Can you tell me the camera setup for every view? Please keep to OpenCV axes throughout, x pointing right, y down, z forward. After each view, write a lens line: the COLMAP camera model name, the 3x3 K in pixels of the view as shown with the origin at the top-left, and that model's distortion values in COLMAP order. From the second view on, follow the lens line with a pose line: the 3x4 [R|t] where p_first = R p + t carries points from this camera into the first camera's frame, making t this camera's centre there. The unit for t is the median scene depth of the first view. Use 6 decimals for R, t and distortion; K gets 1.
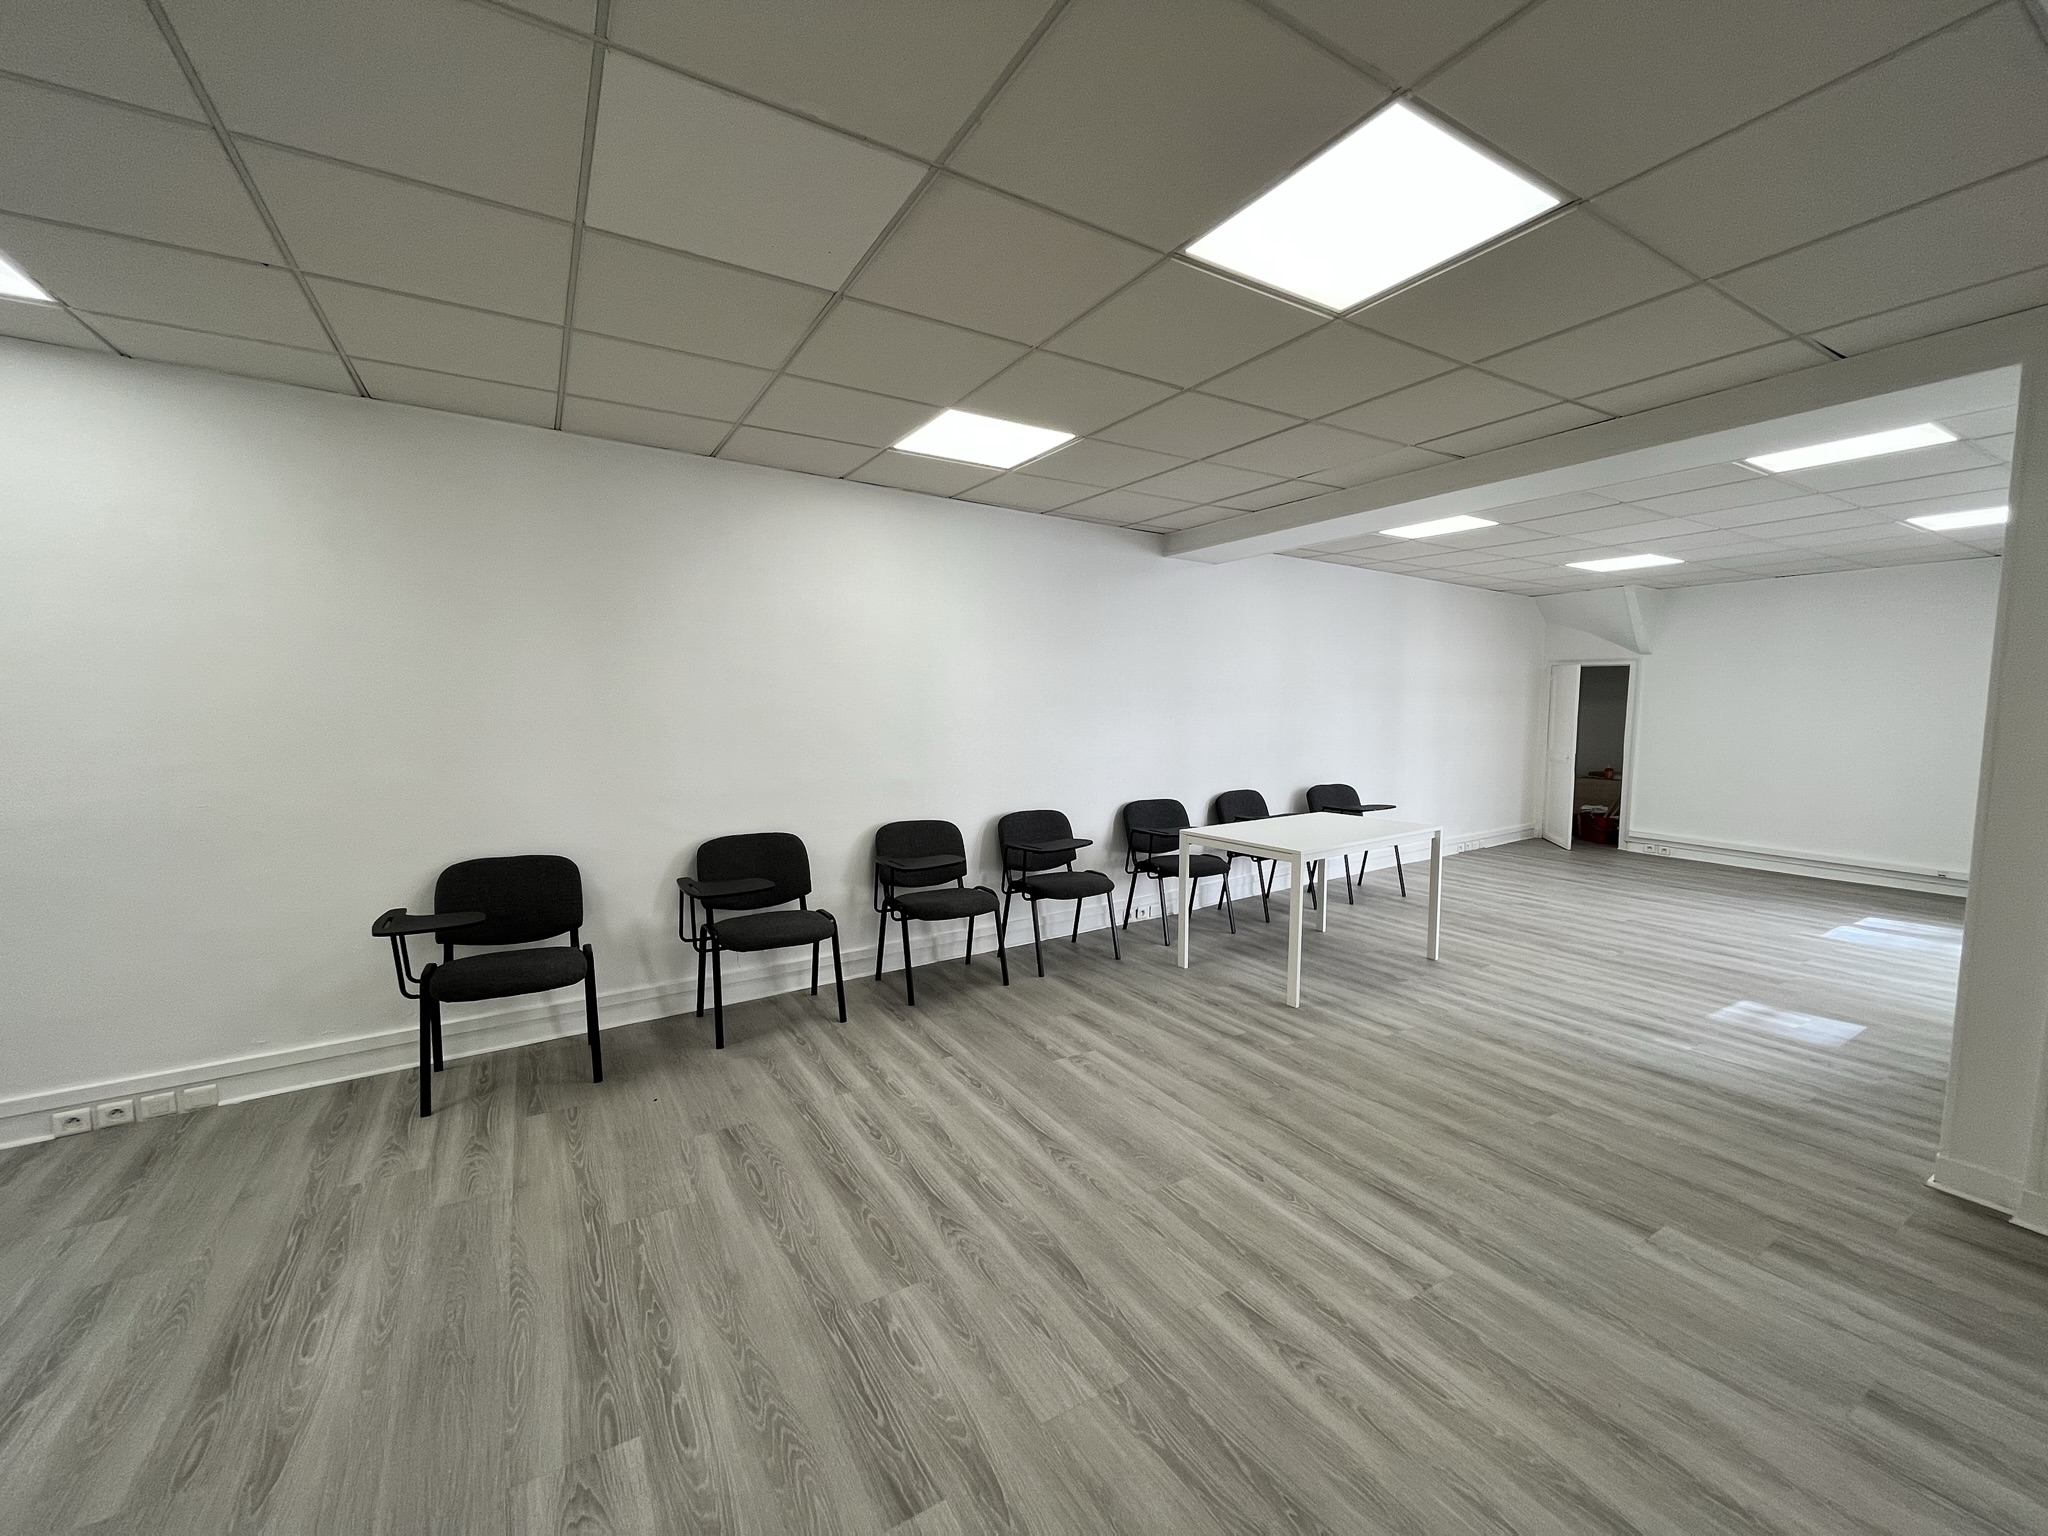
lens RADIAL K [[830.6, 0, 1023.3], [0, 830.6, 769.7], [0, 0, 1]] dist [-0.001059, 0.000148]
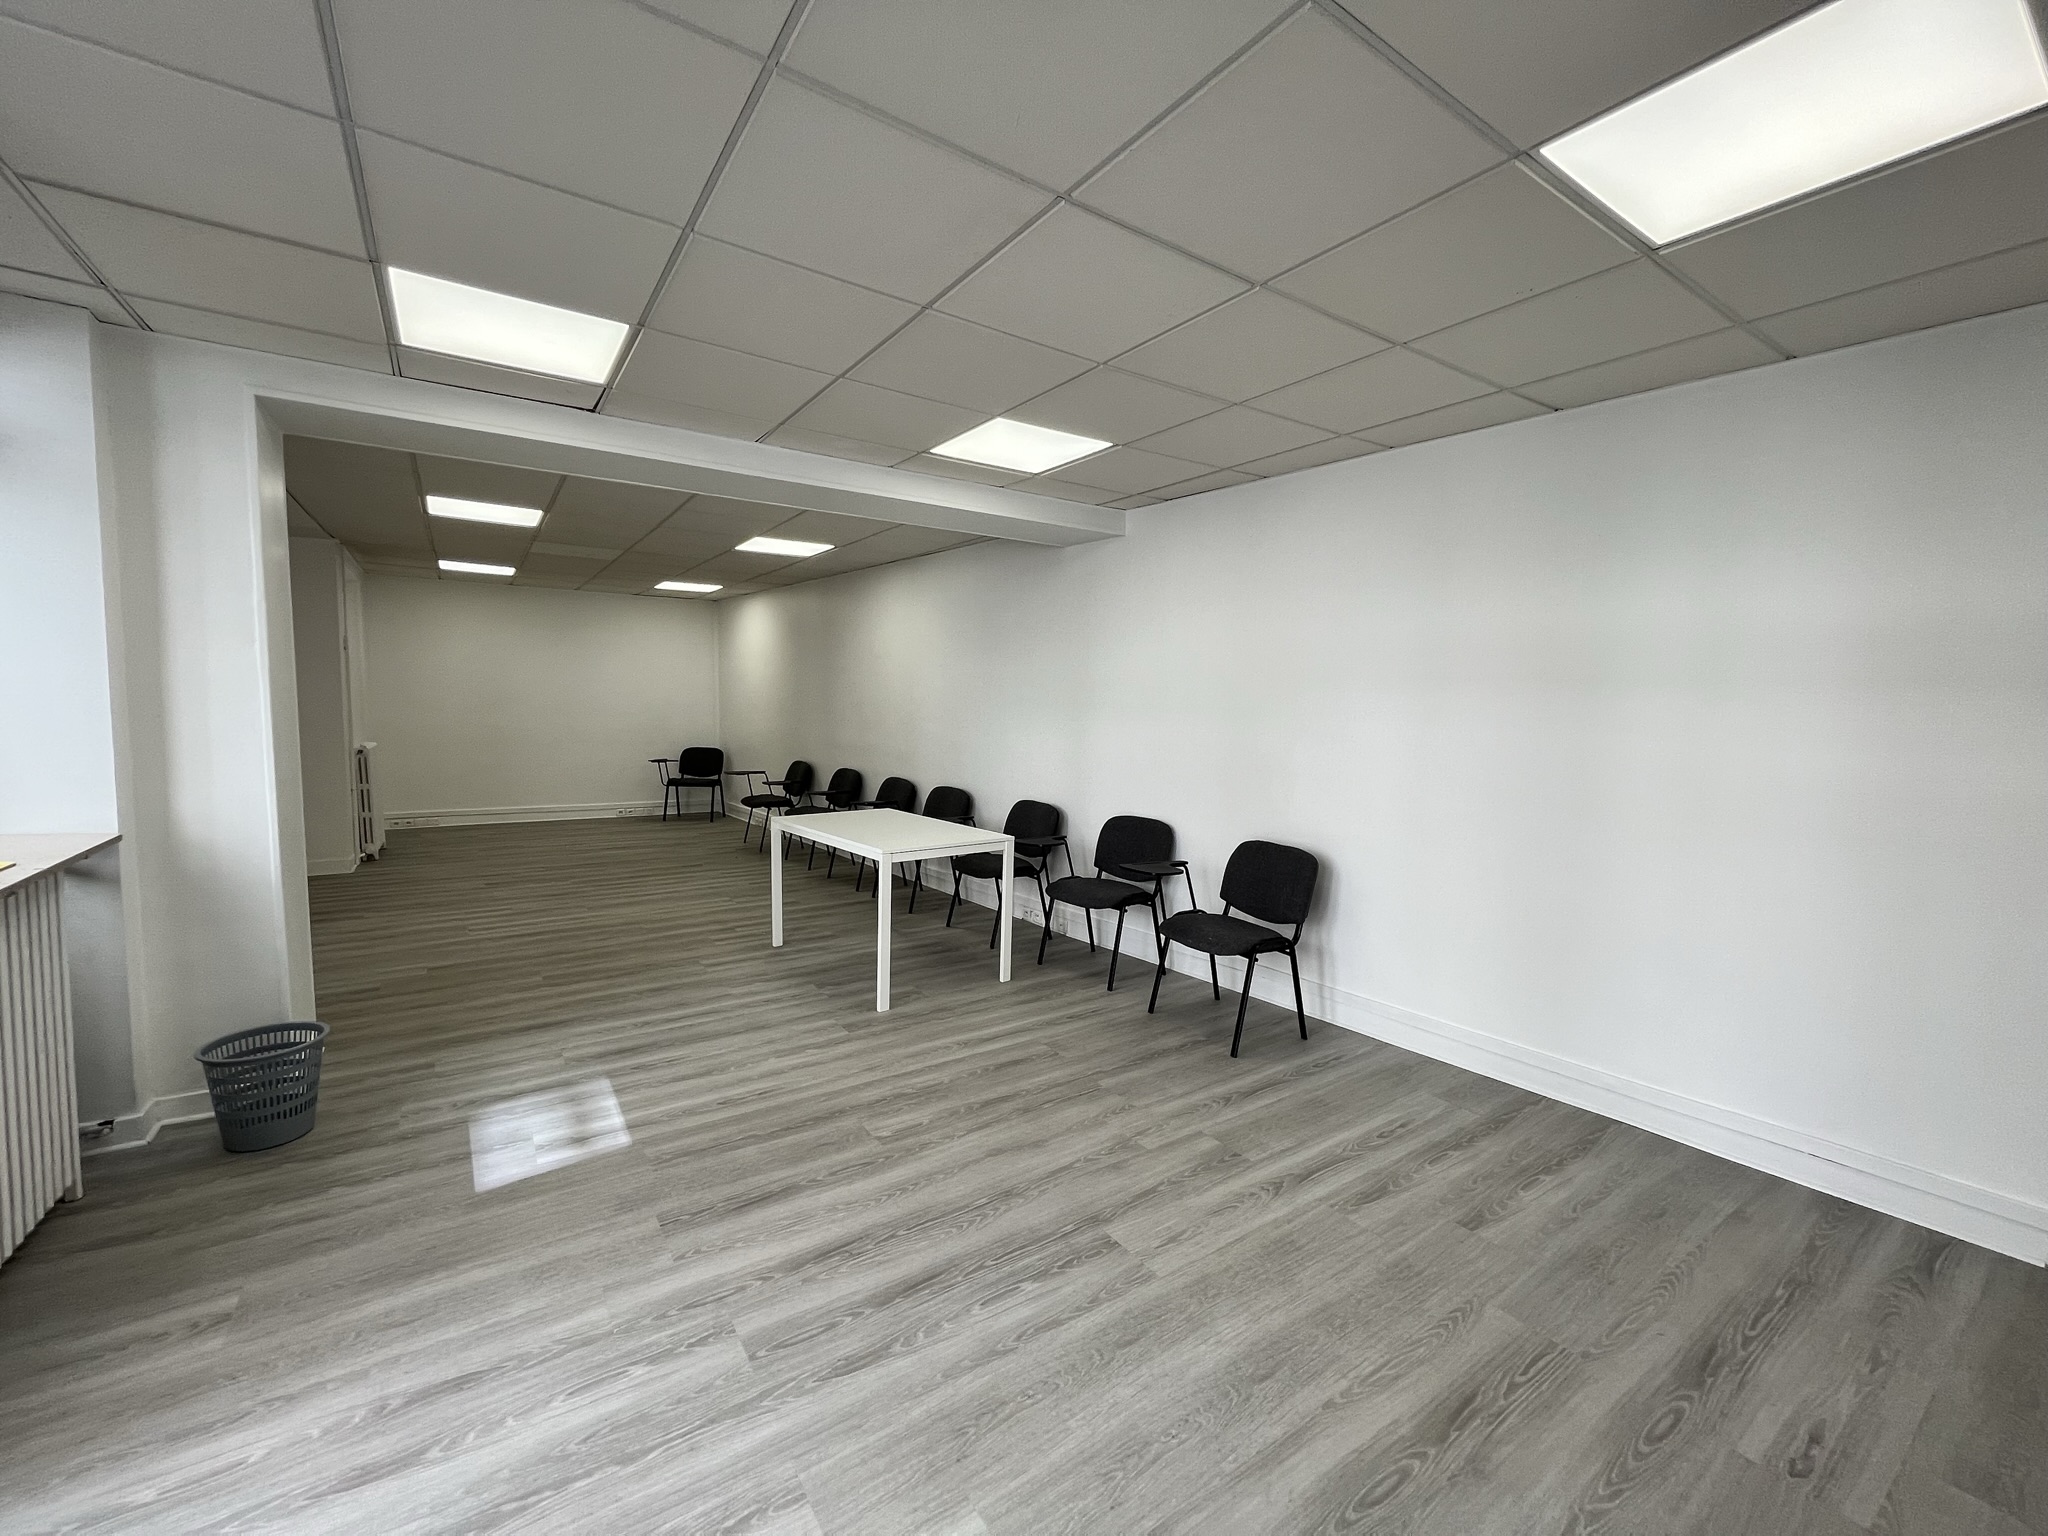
lens RADIAL K [[830.6, 0, 1012.4], [0, 830.6, 769.2], [0, 0, 1]] dist [-0.001059, 0.000148]
pose [[0.045188, 0.080913, -0.995696, 1.348042], [-0.099910, 0.992083, 0.076085, -0.088182], [0.993970, 0.096042, 0.052914, 1.101474]]
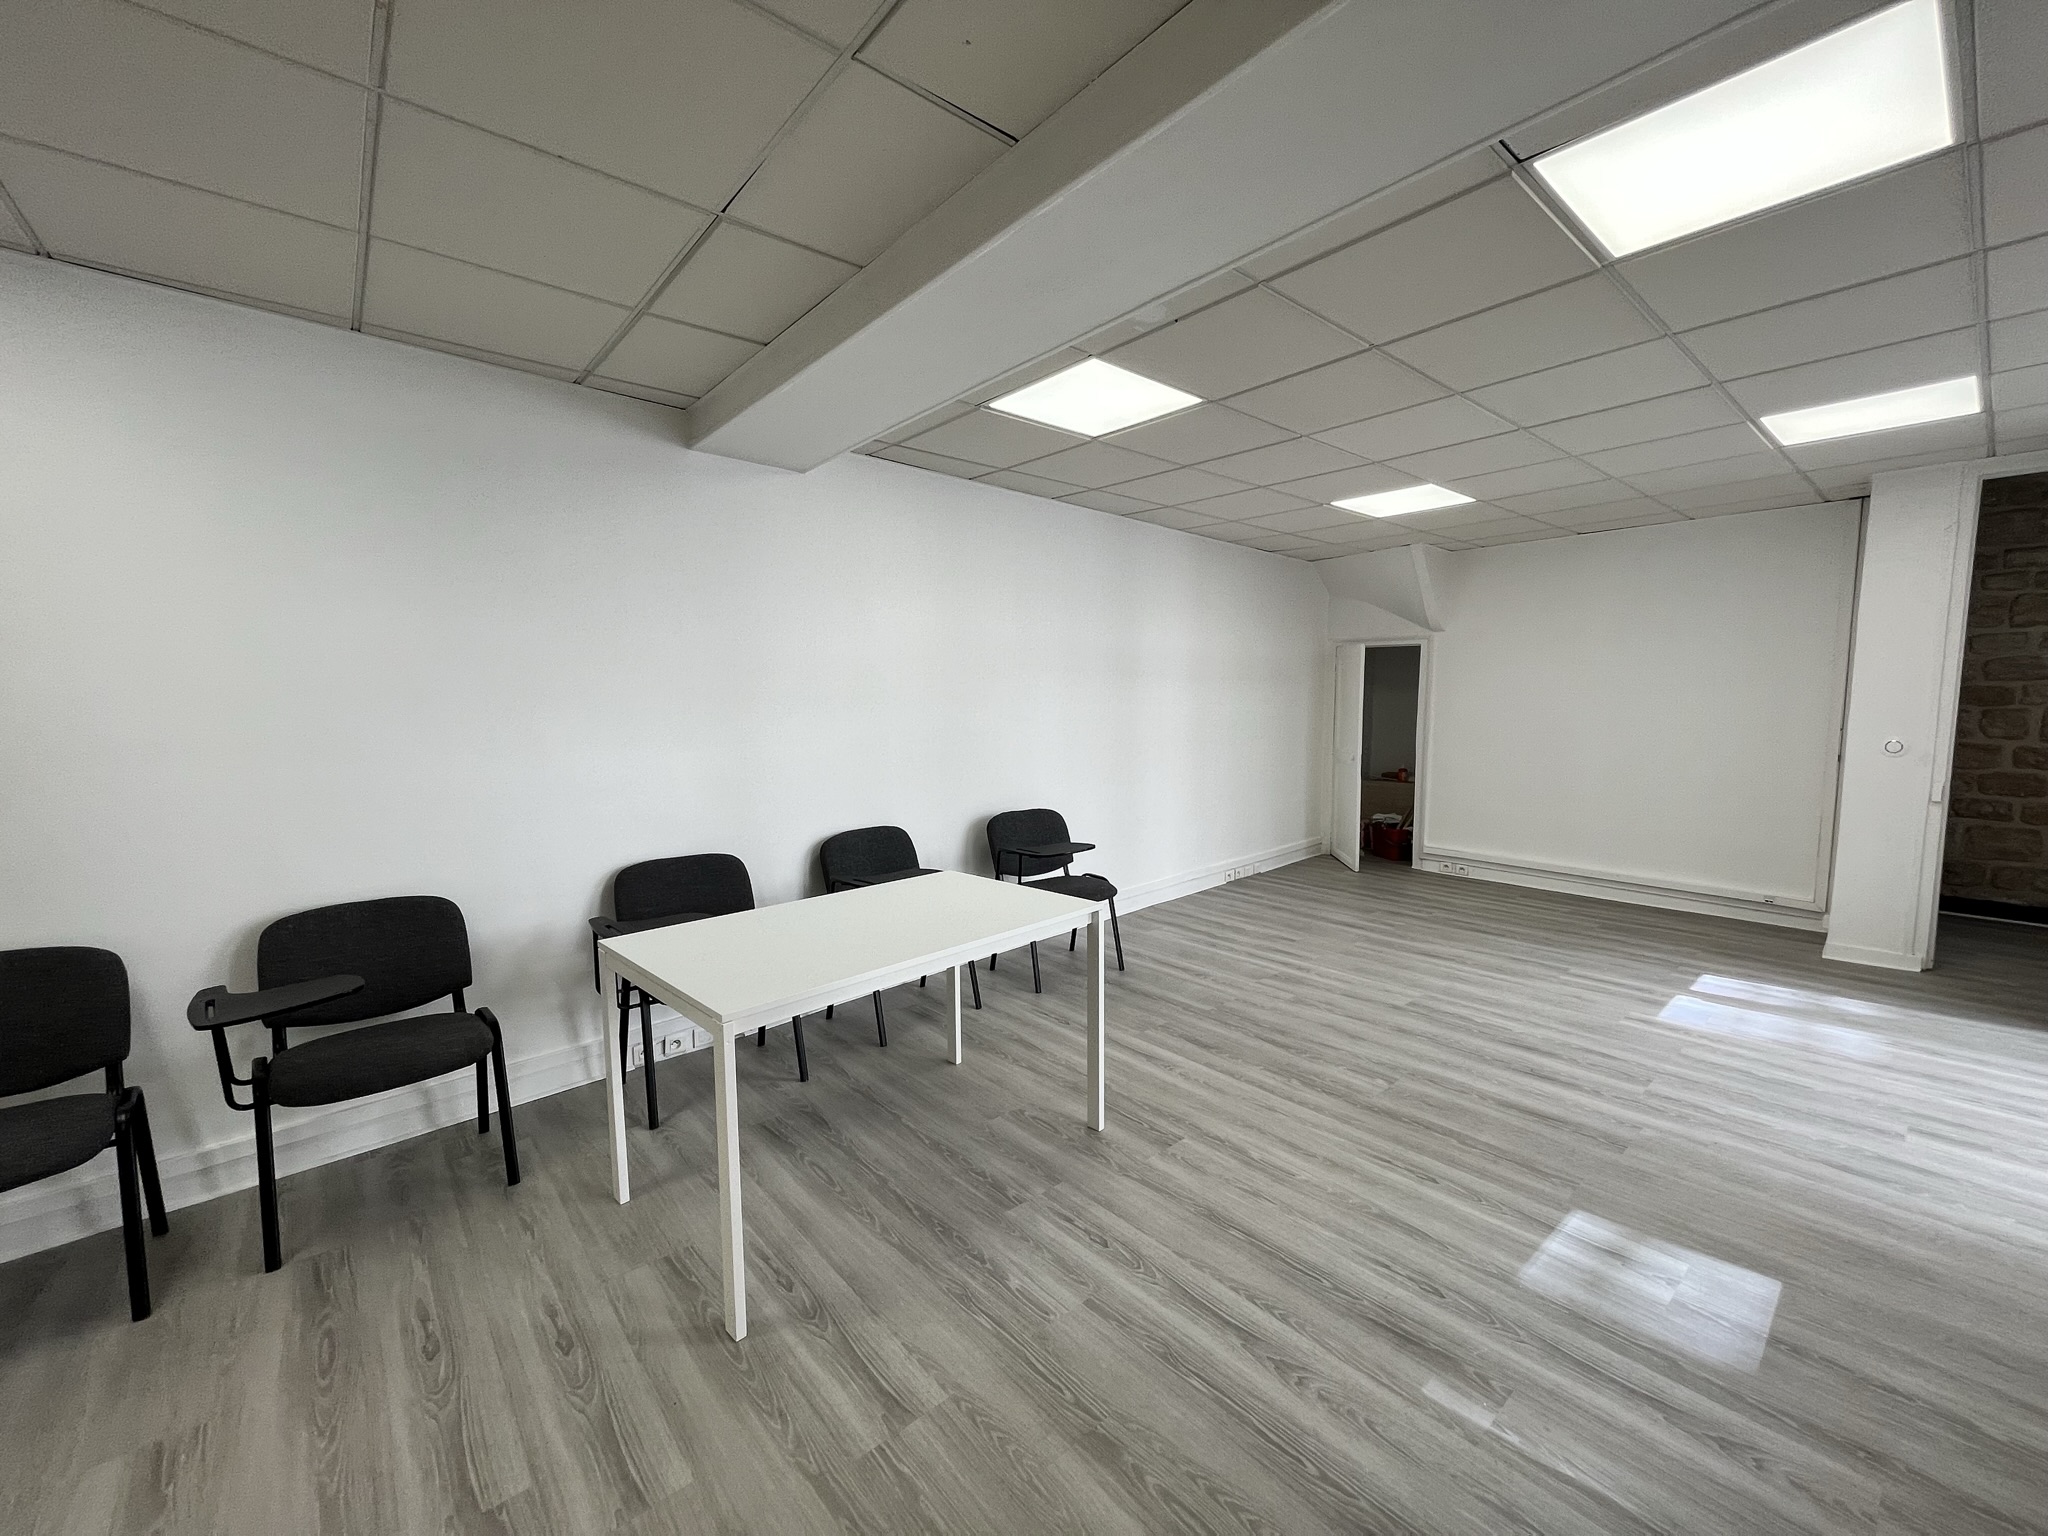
lens RADIAL K [[830.6, 0, 1022.1], [0, 830.6, 766.5], [0, 0, 1]] dist [-0.001059, 0.000148]
pose [[0.986613, -0.021143, 0.161702, 0.365253], [0.020456, 0.999773, 0.005908, -0.032921], [-0.161790, -0.002521, 0.986822, 0.447115]]
